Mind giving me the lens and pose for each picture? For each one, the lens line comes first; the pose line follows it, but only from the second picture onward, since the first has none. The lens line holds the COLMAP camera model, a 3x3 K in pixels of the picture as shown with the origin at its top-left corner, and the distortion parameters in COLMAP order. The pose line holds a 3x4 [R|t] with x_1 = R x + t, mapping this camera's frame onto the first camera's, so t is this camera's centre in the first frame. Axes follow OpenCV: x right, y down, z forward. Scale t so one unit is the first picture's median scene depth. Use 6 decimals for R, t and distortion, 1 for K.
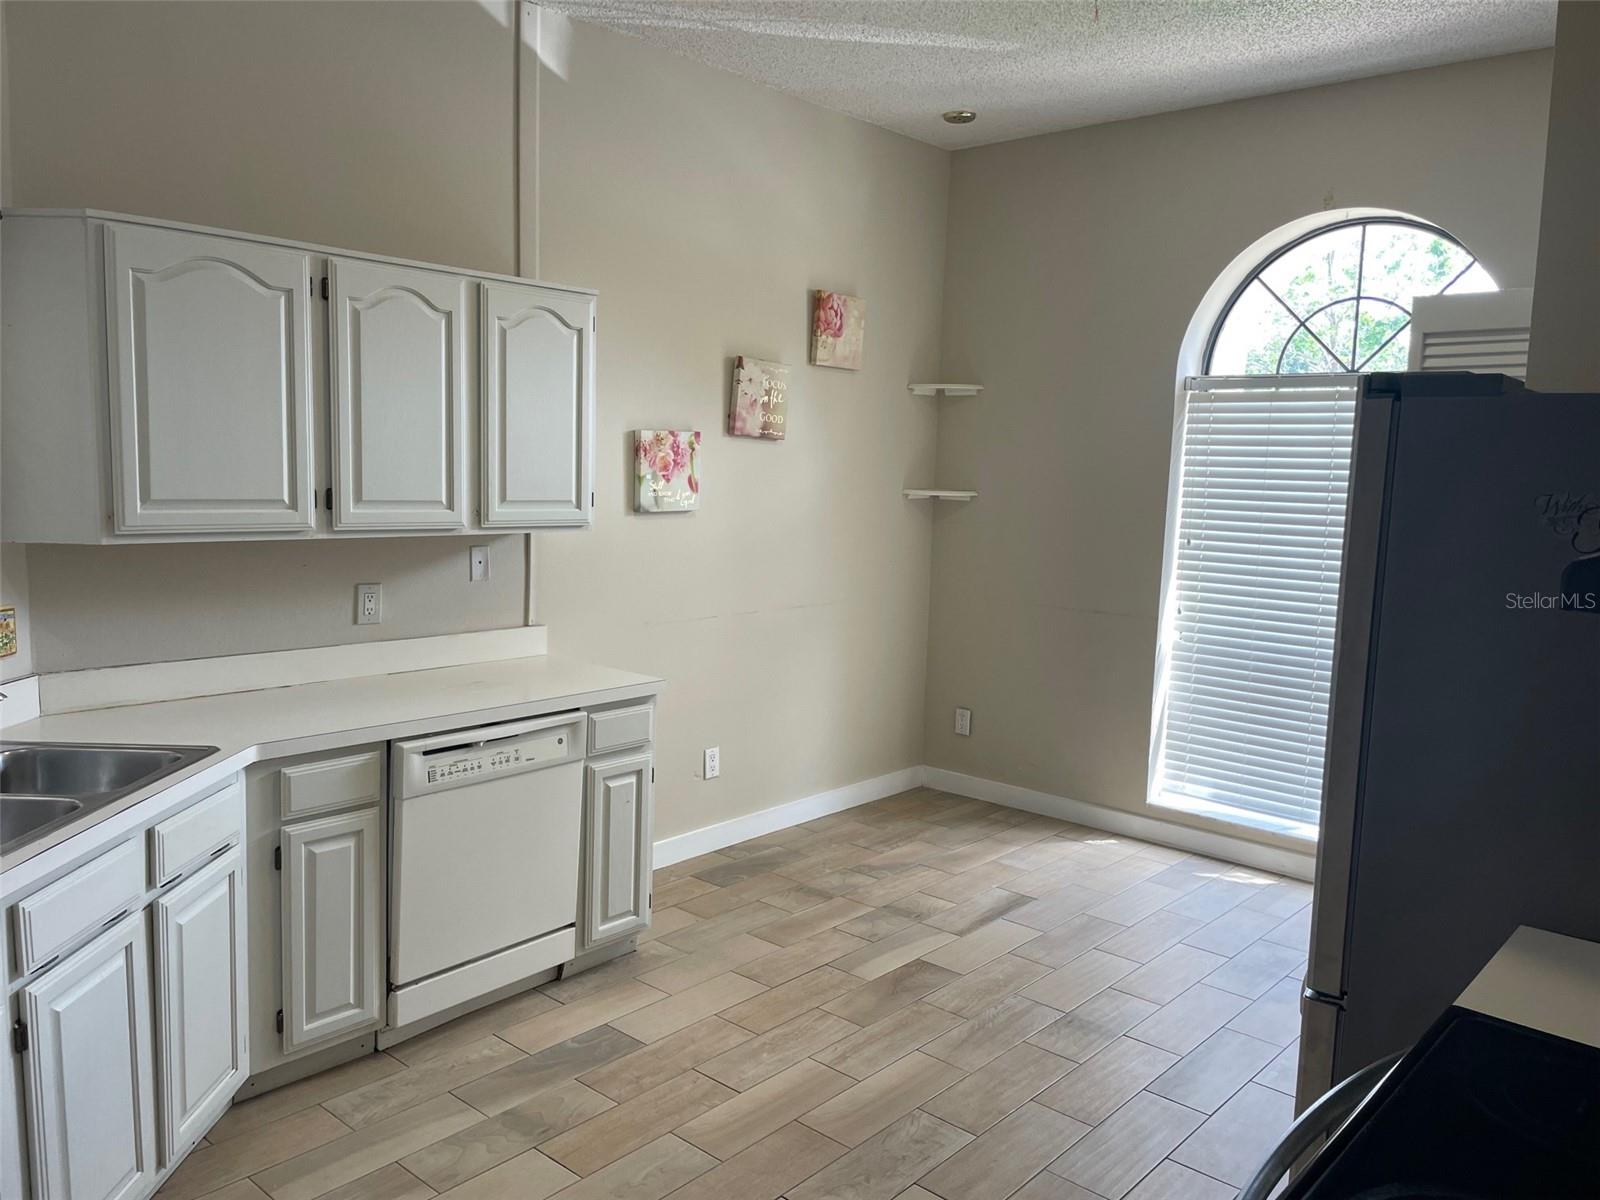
lens RADIAL K [[1211.3, 0, 795.3], [0, 1211.3, 617.5], [0, 0, 1]] dist [0.120993, -0.140978]
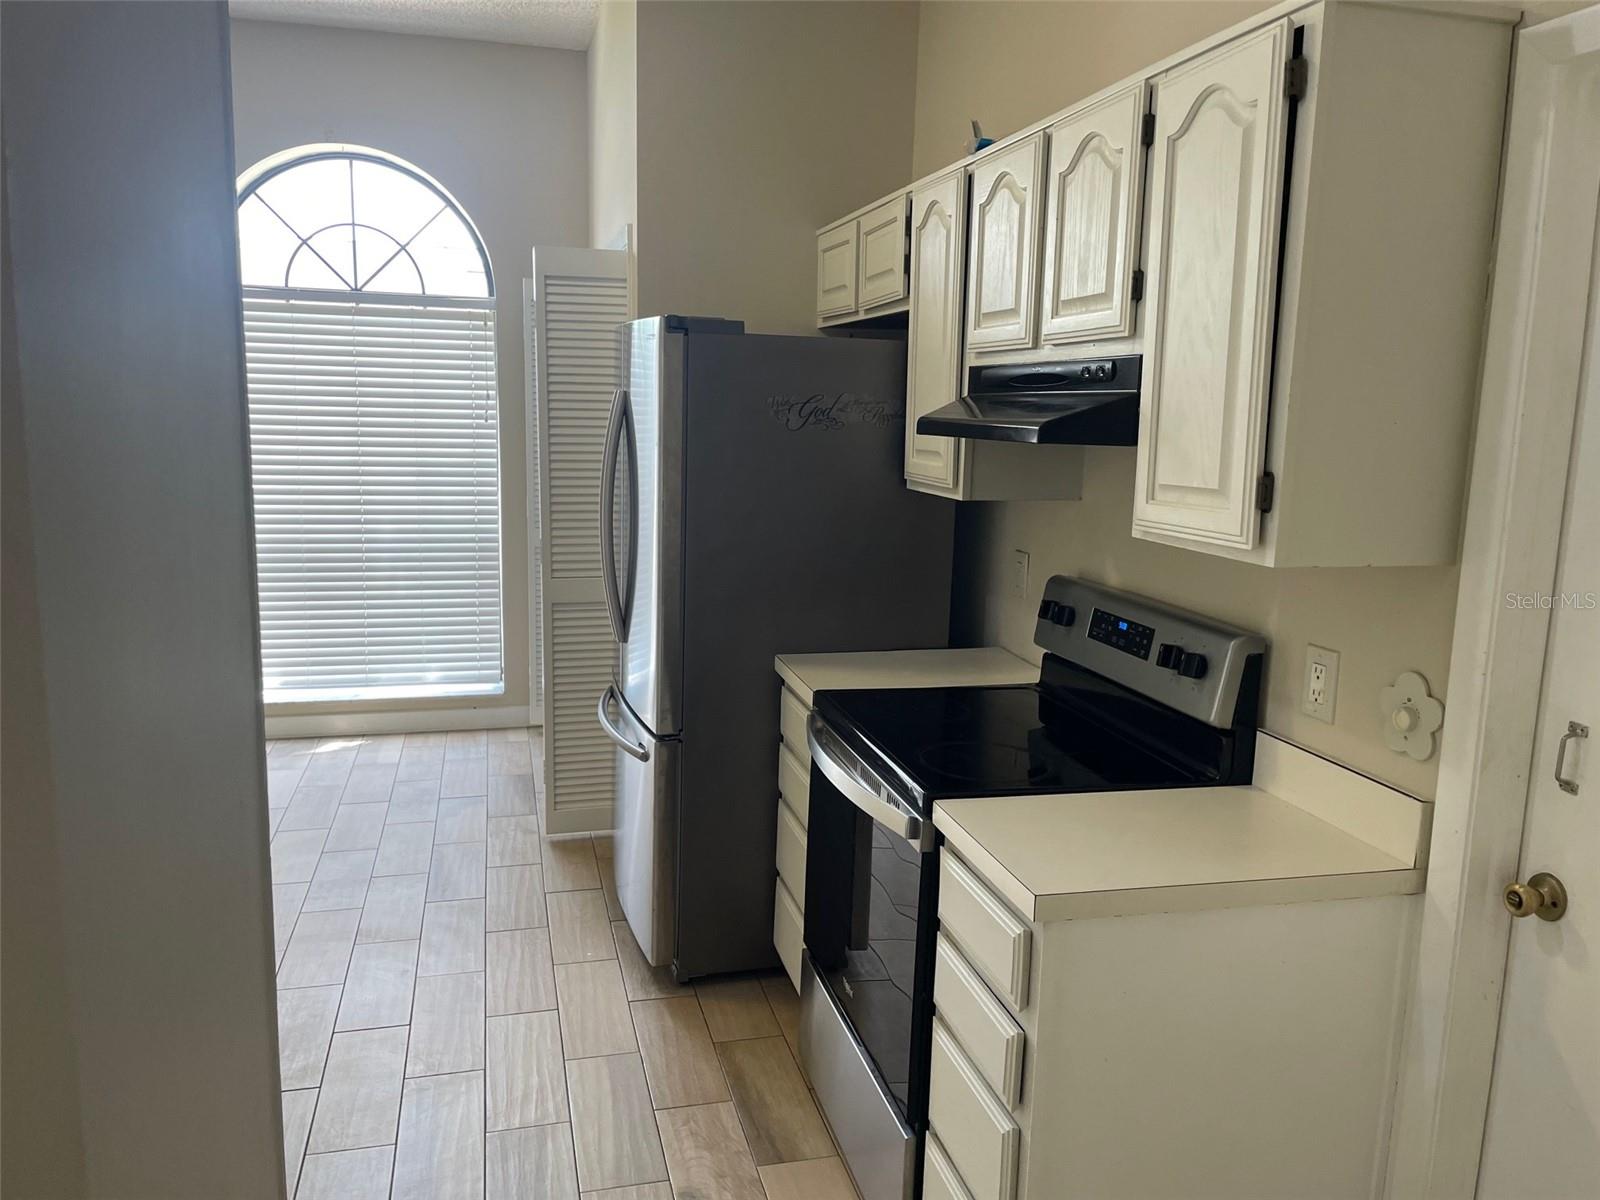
lens RADIAL K [[1211.3, 0, 795.3], [0, 1211.3, 617.5], [0, 0, 1]] dist [0.120993, -0.140978]
pose [[0.565191, -0.166447, 0.807994, -0.444410], [0.104421, 0.985991, 0.130072, -0.008545], [-0.818325, 0.010856, 0.574654, 0.019127]]
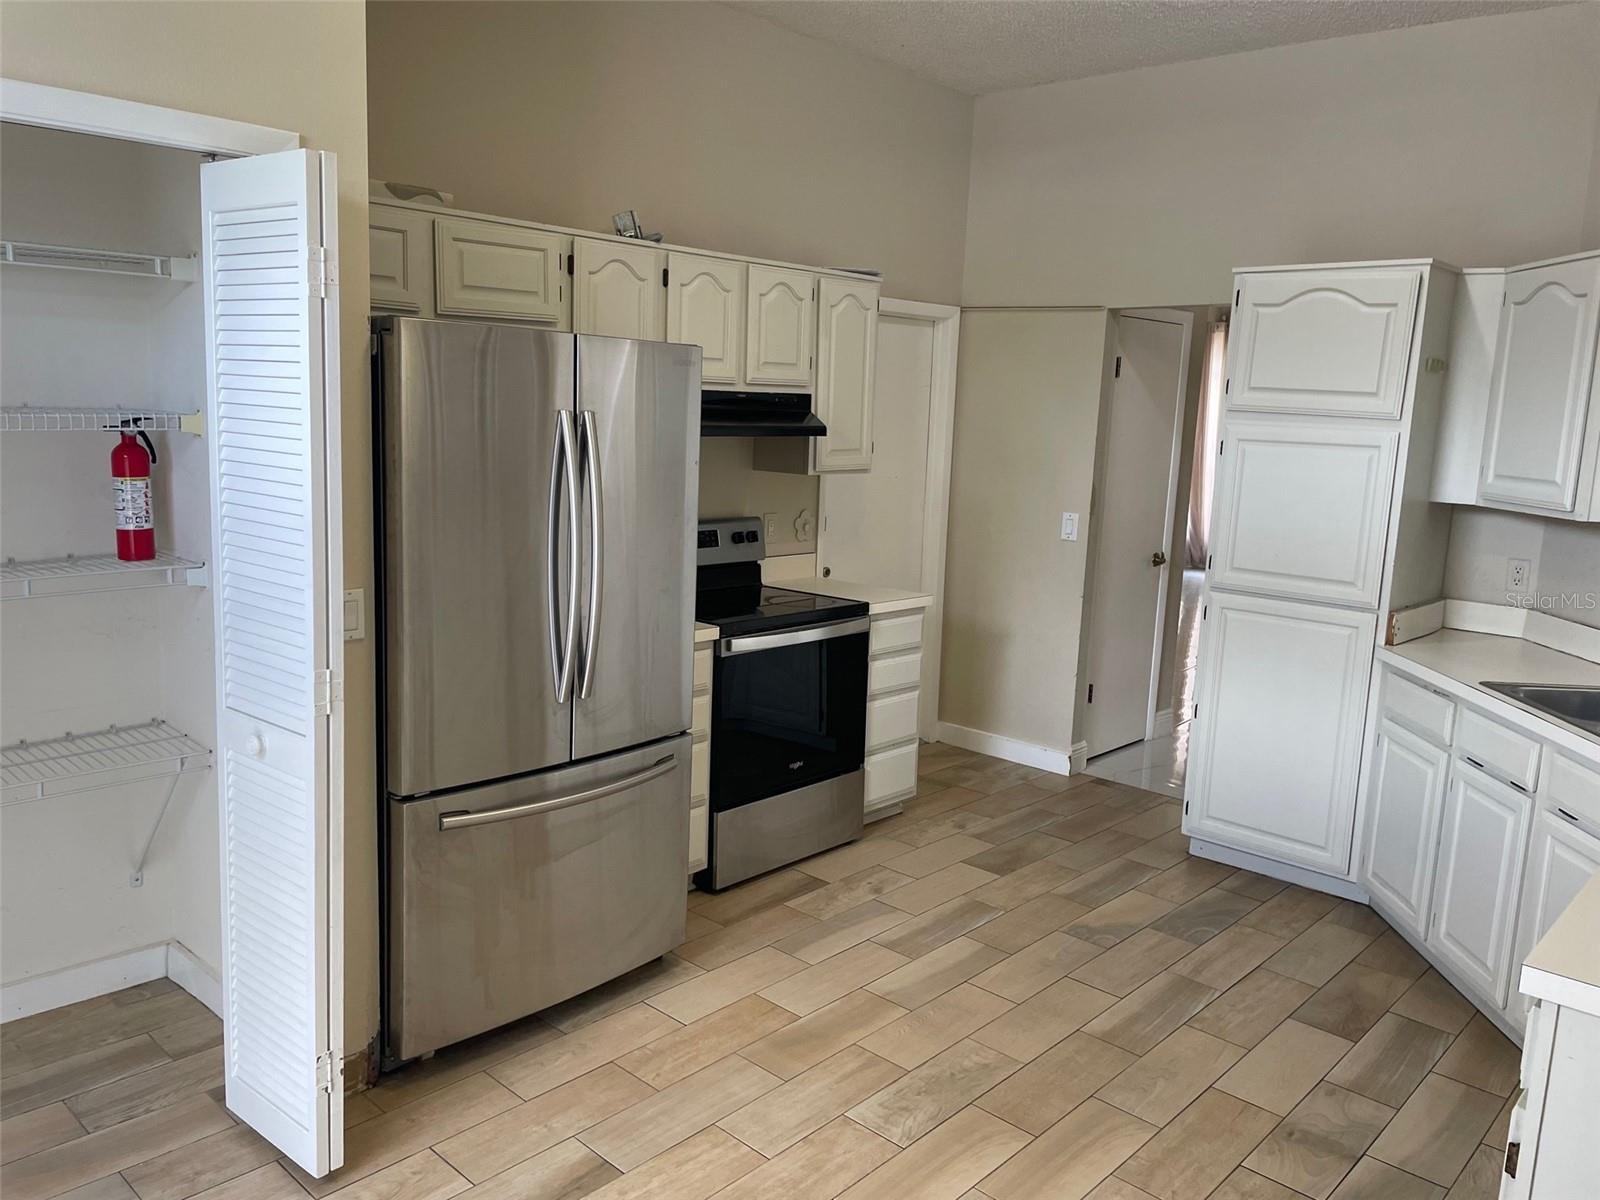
lens RADIAL K [[1217.7, 0, 800.0], [0, 1217.7, 600.0], [0, 0, 1]] dist [0.115964, -0.147906]
pose [[-0.997068, -0.076496, -0.001676, 0.201587], [-0.073846, 0.956328, 0.282812, -0.219503], [-0.020032, 0.282107, -0.959174, 1.713860]]
